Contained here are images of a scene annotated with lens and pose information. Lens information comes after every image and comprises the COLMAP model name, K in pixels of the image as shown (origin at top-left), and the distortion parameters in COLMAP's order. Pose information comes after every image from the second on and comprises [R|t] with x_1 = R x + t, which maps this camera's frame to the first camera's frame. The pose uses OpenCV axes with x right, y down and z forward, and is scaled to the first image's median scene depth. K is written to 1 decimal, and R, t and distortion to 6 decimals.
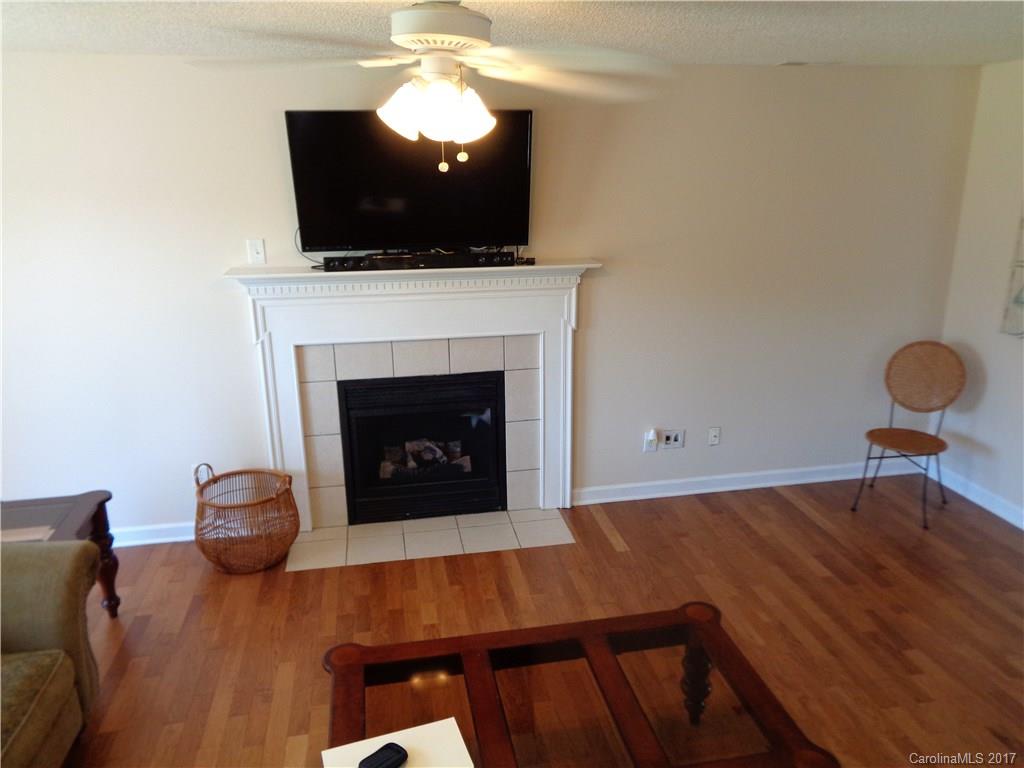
lens RADIAL K [[770.4, 0, 519.2], [0, 770.4, 378.6], [0, 0, 1]] dist [0.009413, 0.001515]
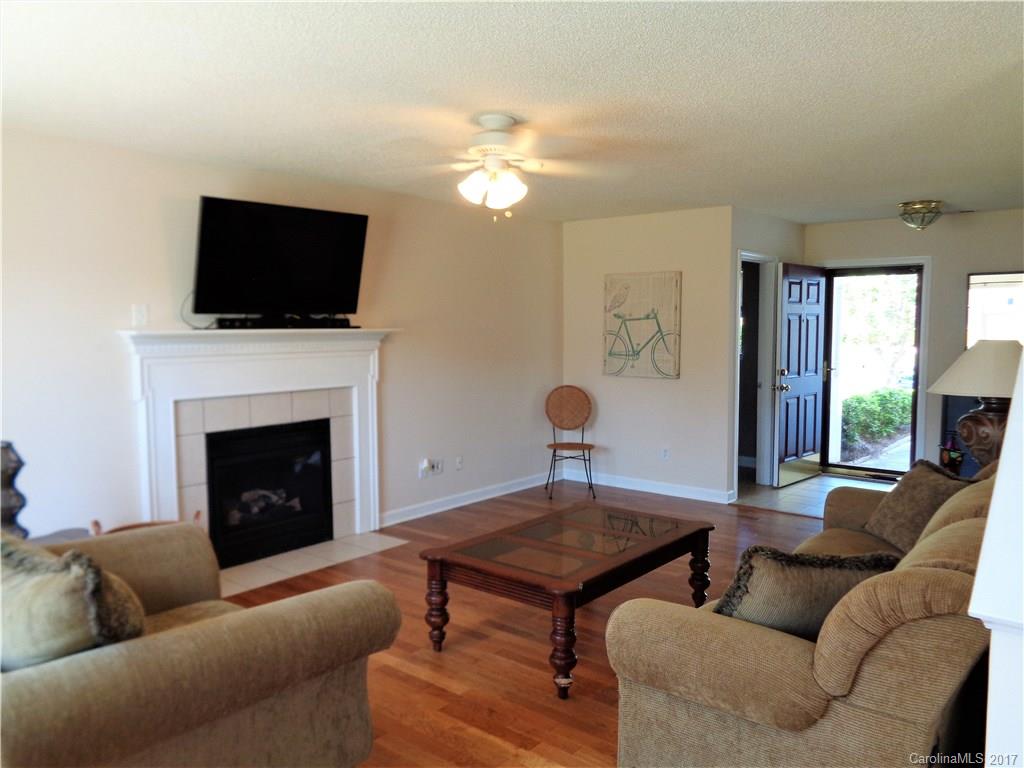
lens RADIAL K [[770.4, 0, 506.1], [0, 770.4, 385.7], [0, 0, 1]] dist [0.009413, 0.001515]
pose [[0.780479, -0.044887, 0.623568, -0.570375], [0.172749, 0.974070, -0.146100, 0.169251], [-0.600841, 0.221749, 0.767995, -0.132212]]
